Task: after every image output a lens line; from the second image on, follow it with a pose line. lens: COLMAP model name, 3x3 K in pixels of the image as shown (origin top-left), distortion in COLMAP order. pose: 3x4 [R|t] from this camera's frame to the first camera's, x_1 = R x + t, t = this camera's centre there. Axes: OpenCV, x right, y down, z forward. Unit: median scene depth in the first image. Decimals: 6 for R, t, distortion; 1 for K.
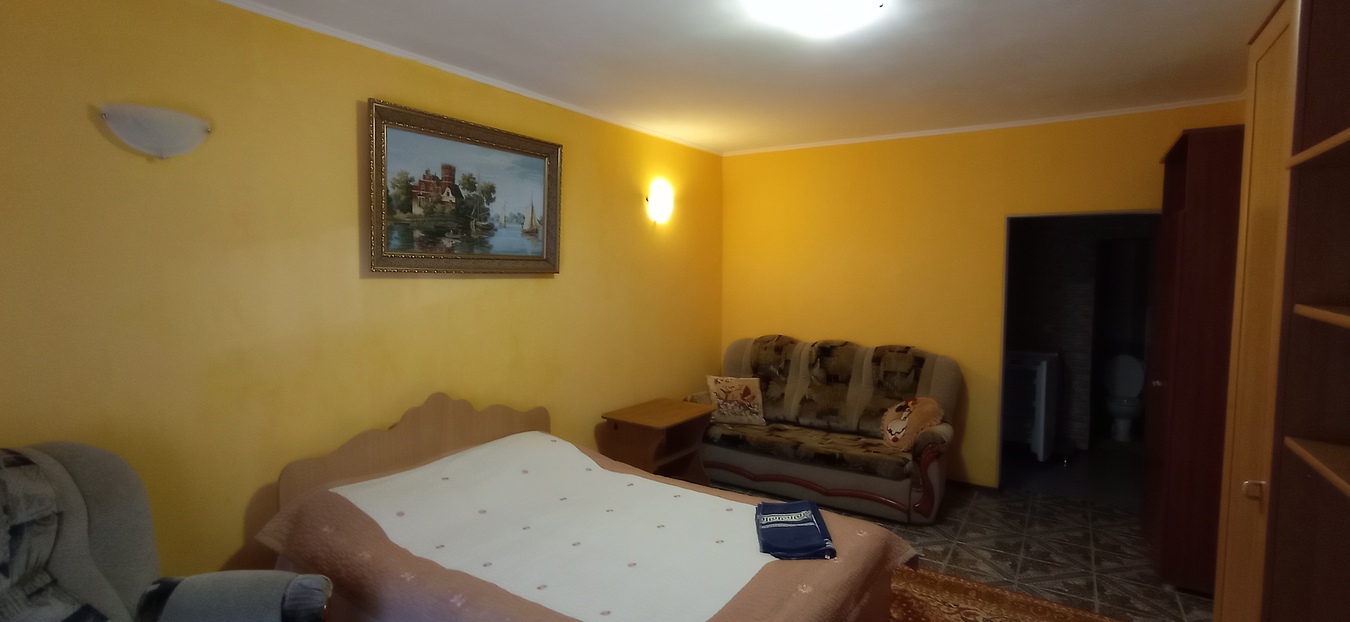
lens RADIAL K [[621.3, 0, 678.6], [0, 621.3, 314.3], [0, 0, 1]] dist [-0.021742, 0.006180]
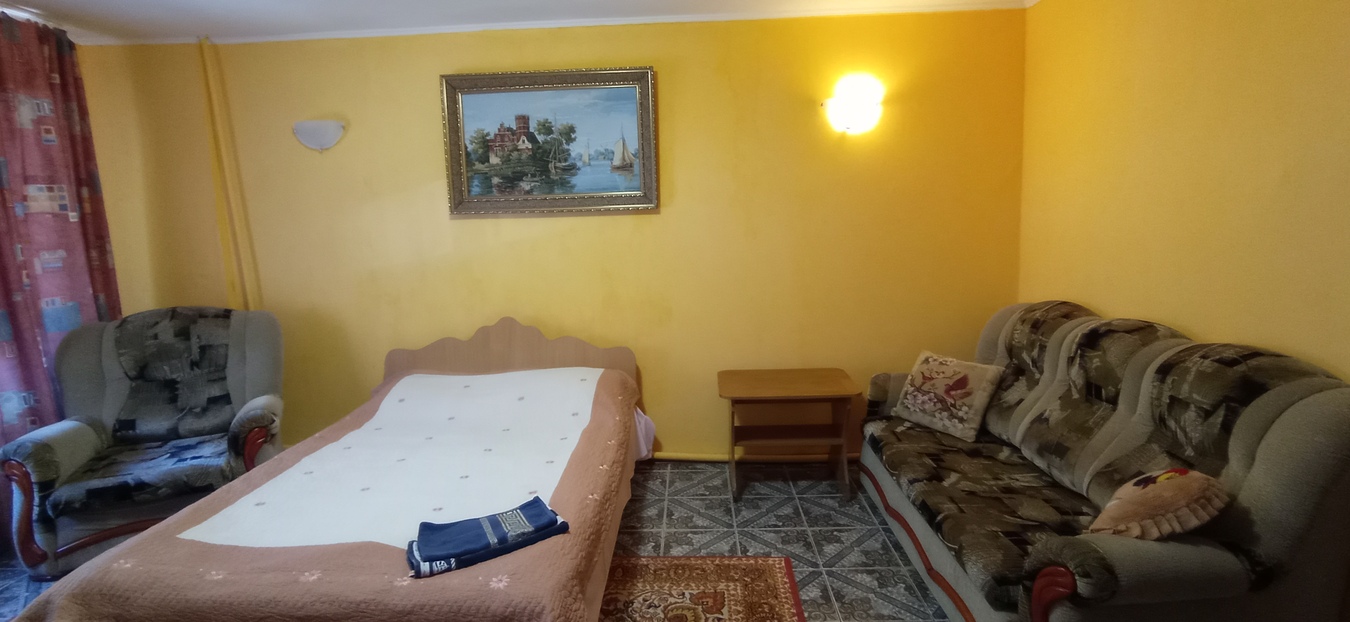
lens RADIAL K [[621.3, 0, 676.8], [0, 621.3, 302.9], [0, 0, 1]] dist [-0.021742, 0.006180]
pose [[0.523515, 0.092895, -0.846937, 0.720706], [-0.023791, 0.995245, 0.094456, -0.016532], [0.851684, -0.029299, 0.523235, 0.621895]]
